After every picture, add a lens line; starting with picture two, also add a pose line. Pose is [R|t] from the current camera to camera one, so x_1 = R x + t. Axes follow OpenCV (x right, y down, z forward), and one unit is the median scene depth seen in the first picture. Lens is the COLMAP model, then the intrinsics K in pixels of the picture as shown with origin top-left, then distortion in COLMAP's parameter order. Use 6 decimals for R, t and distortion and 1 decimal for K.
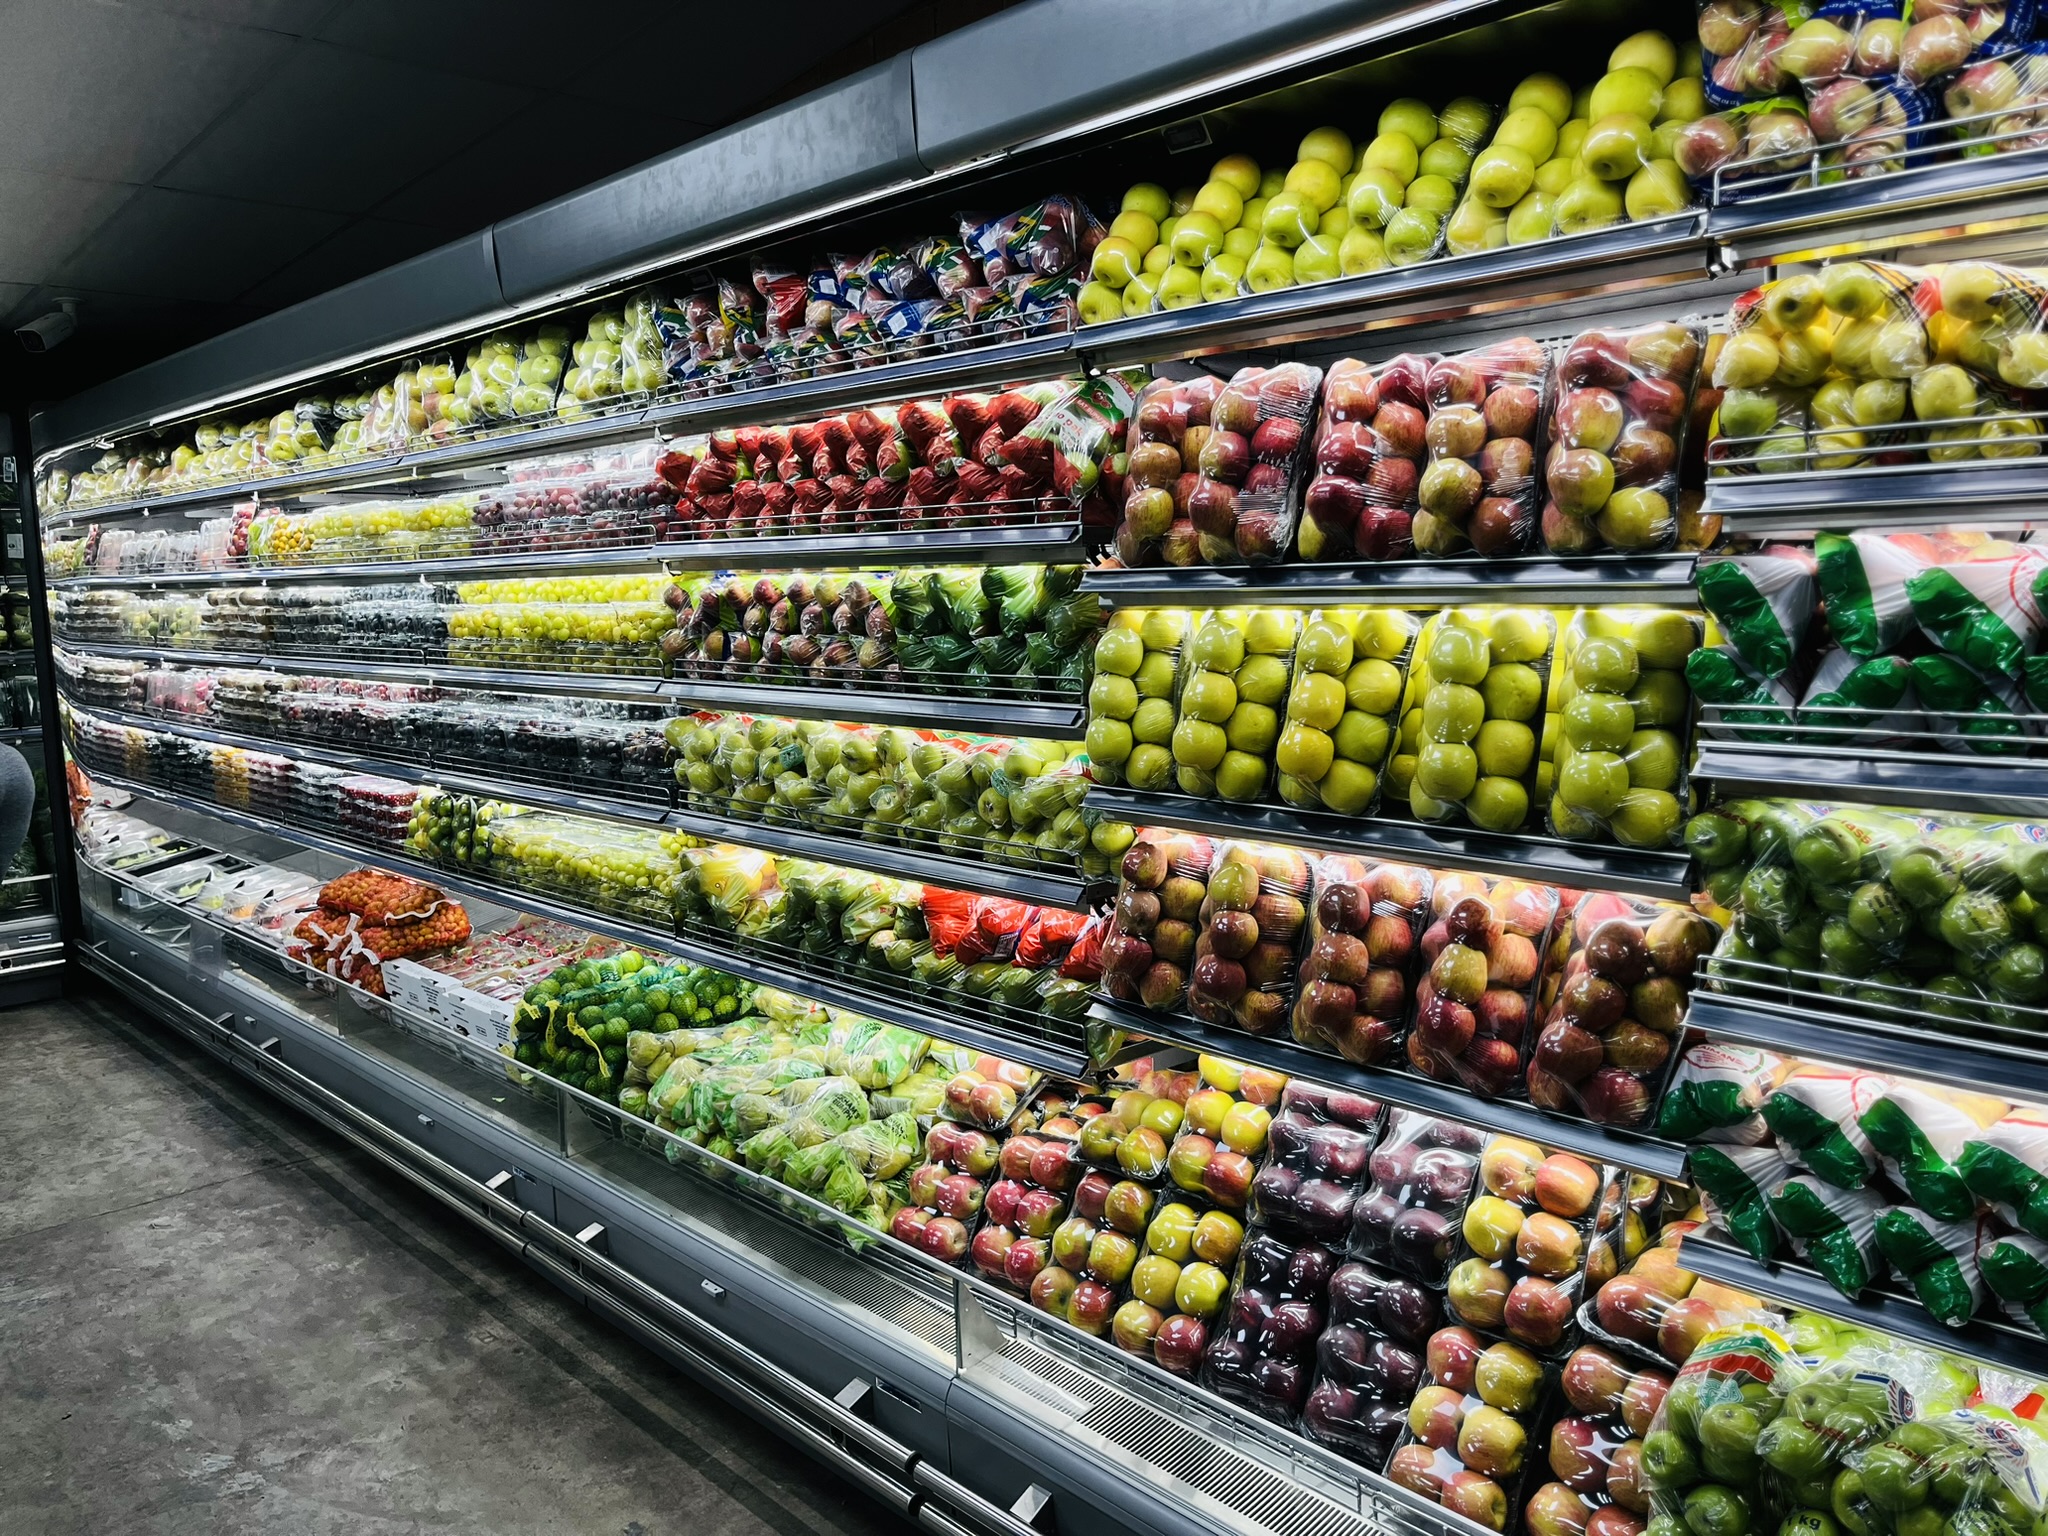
lens RADIAL K [[1566.3, 0, 1033.3], [0, 1566.3, 782.6], [0, 0, 1]] dist [0.059156, -0.082398]
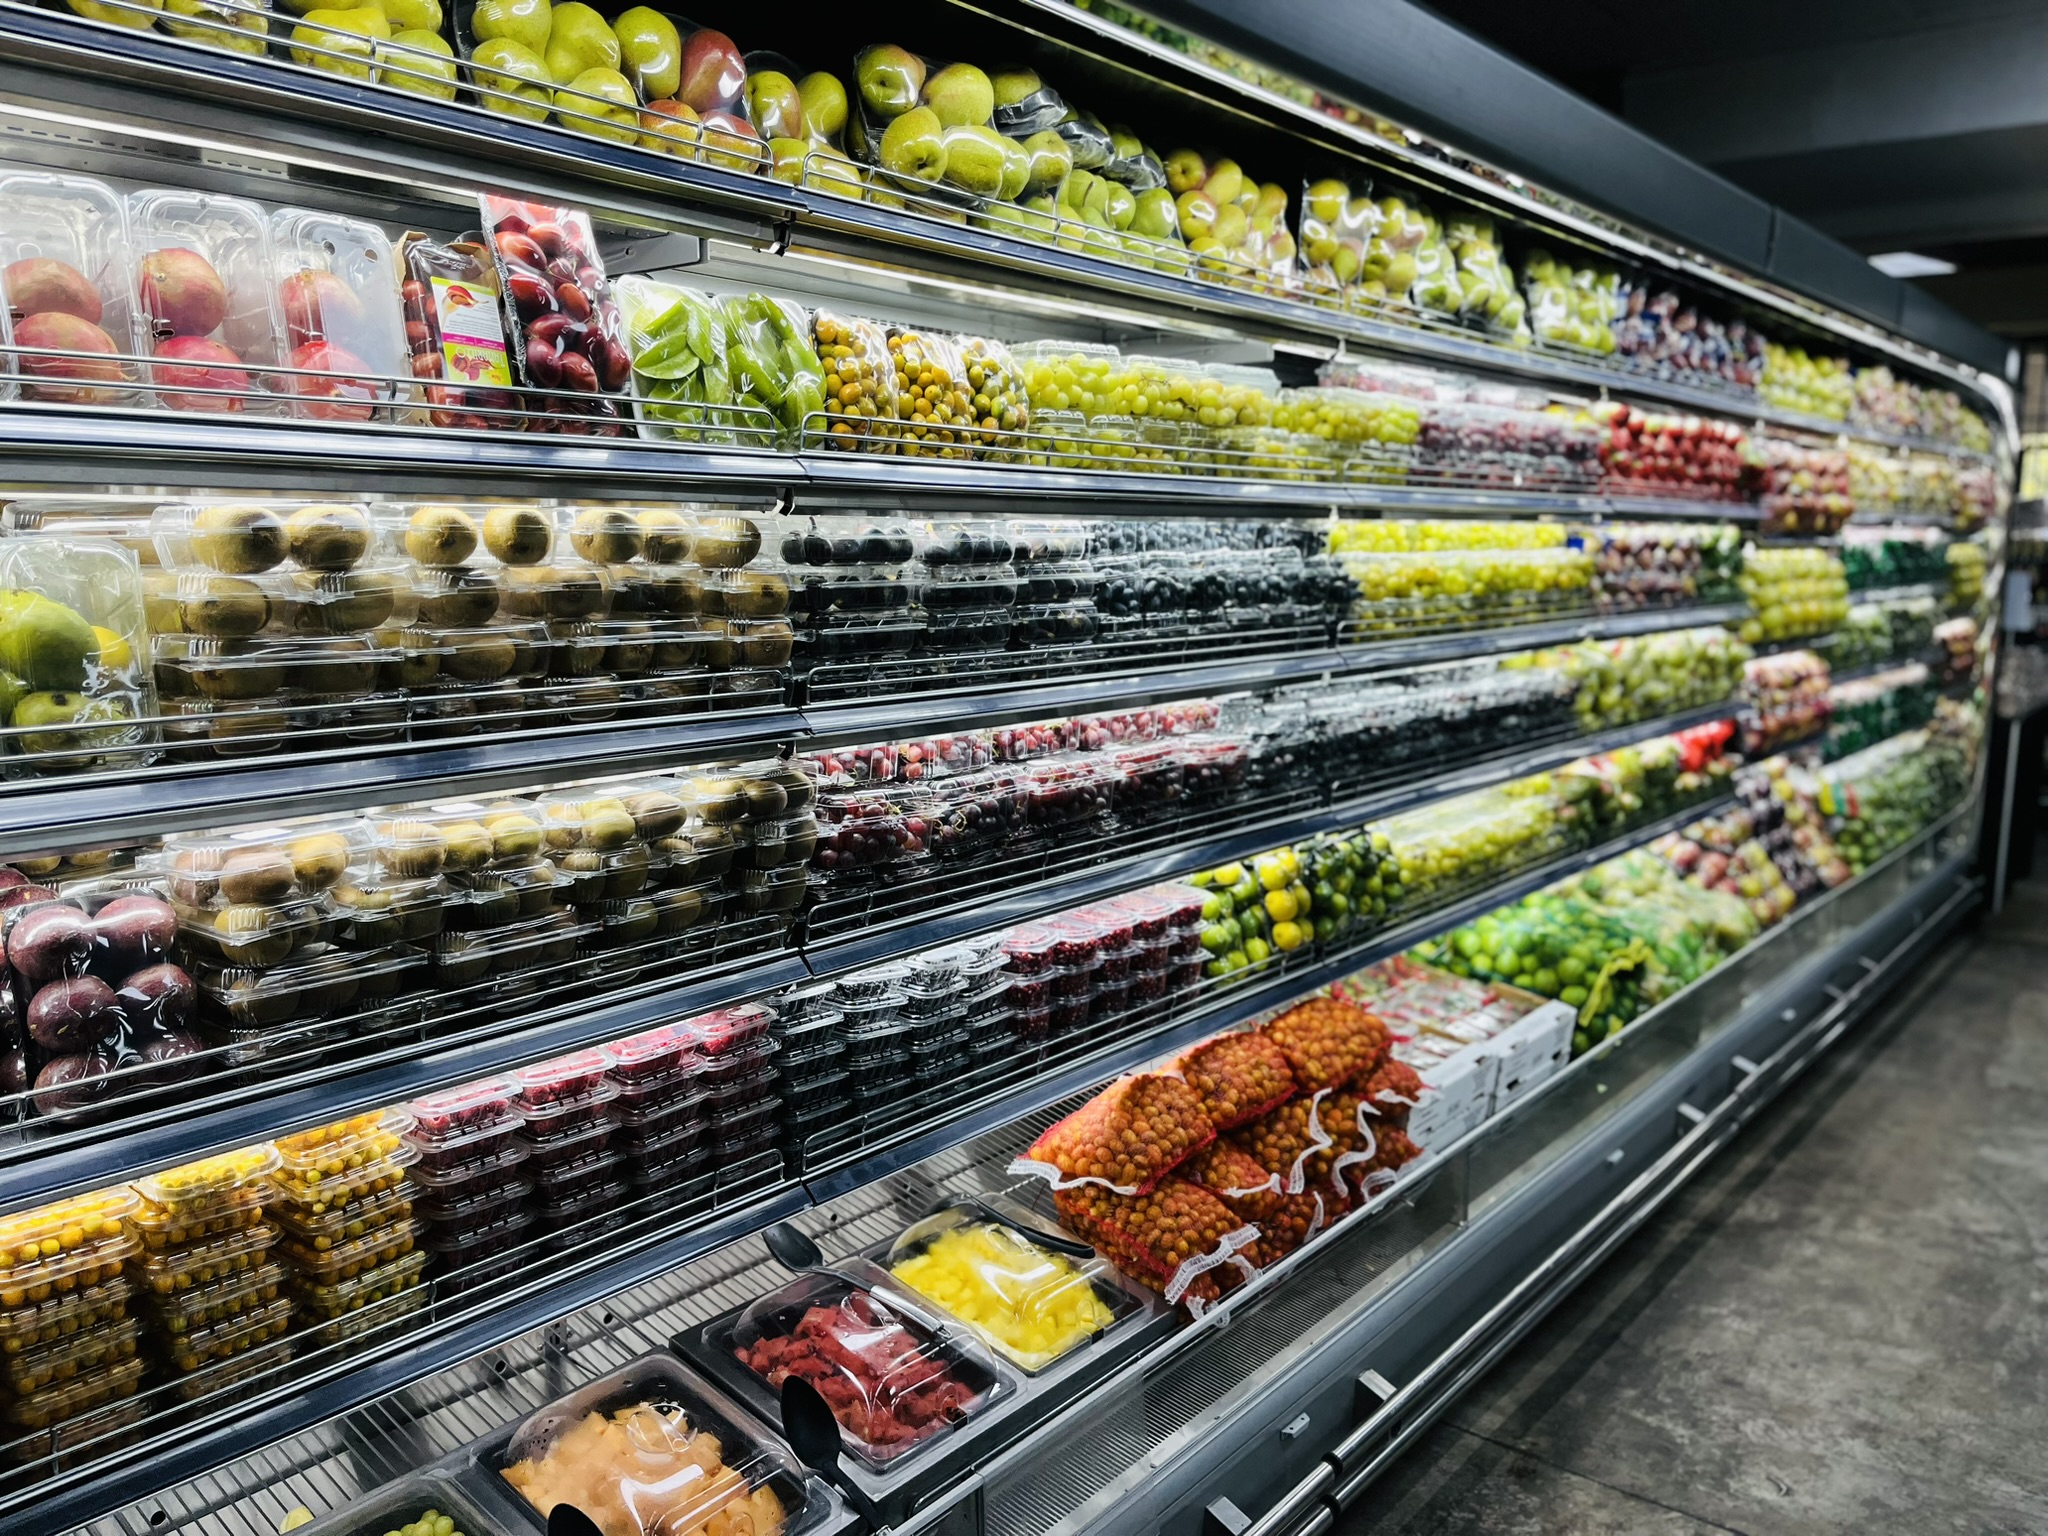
lens RADIAL K [[1566.3, 0, 1045.1], [0, 1566.3, 772.0], [0, 0, 1]] dist [0.059156, -0.082398]
pose [[-0.134108, -0.130471, 0.982340, -1.549254], [0.120317, 0.981817, 0.146827, -0.205639], [-0.983636, 0.137883, -0.115971, 1.844856]]
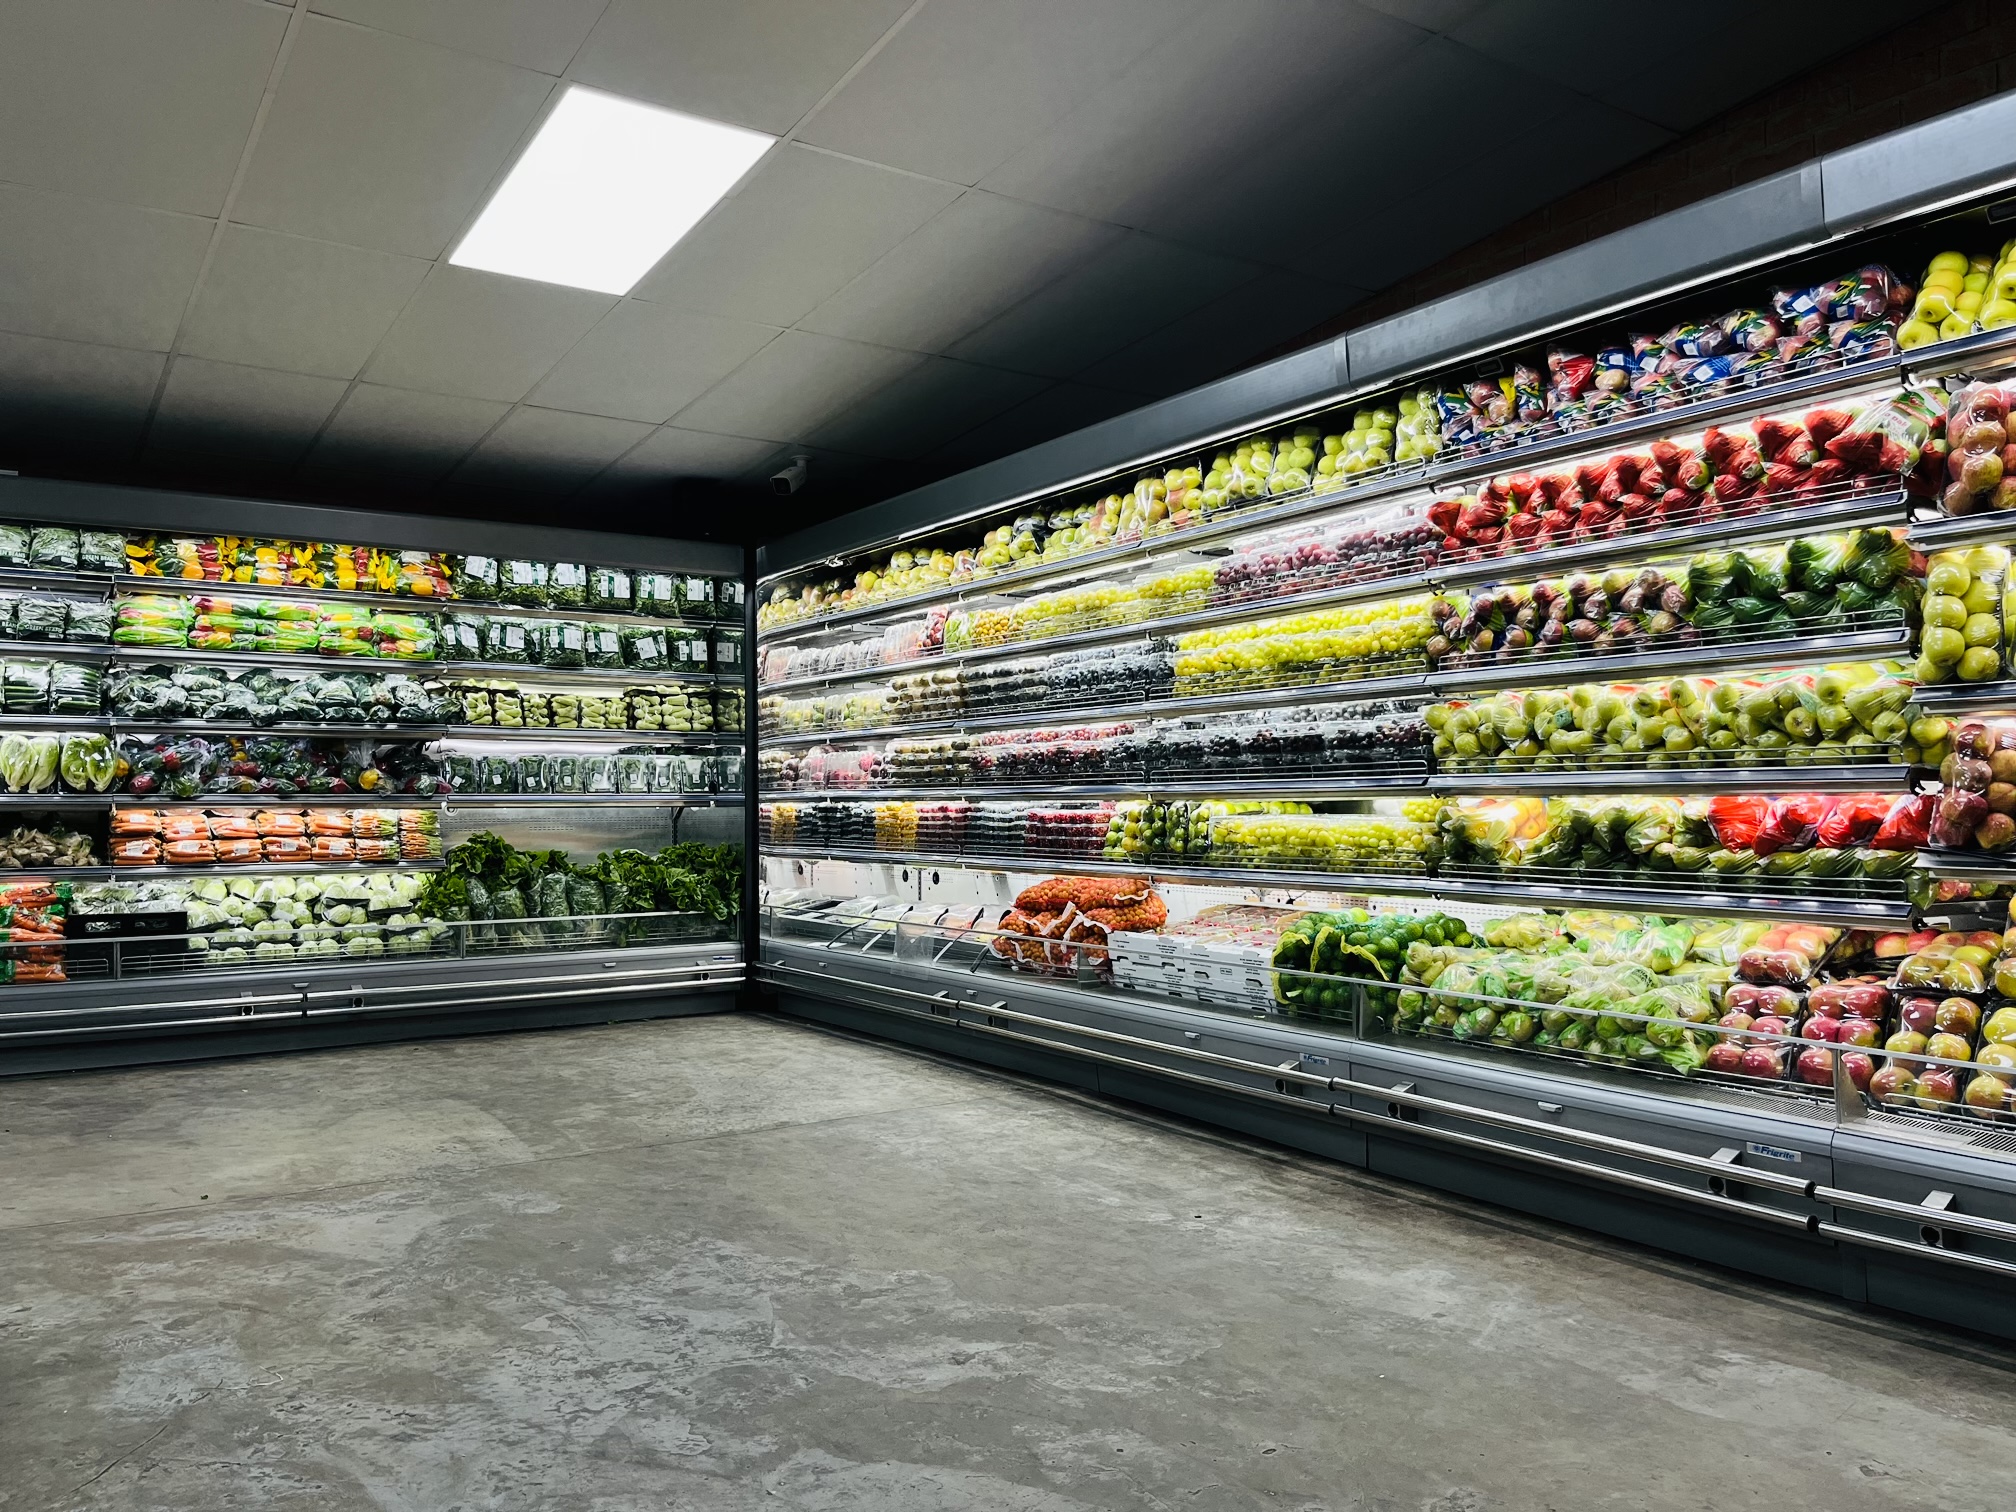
lens RADIAL K [[1541.8, 0, 997.8], [0, 1541.8, 767.1], [0, 0, 1]] dist [0.059156, -0.082398]
pose [[0.981585, 0.012530, -0.190616, -0.409521], [-0.041068, 0.988356, -0.146512, 0.254542], [0.186561, 0.151642, 0.970670, -0.346039]]
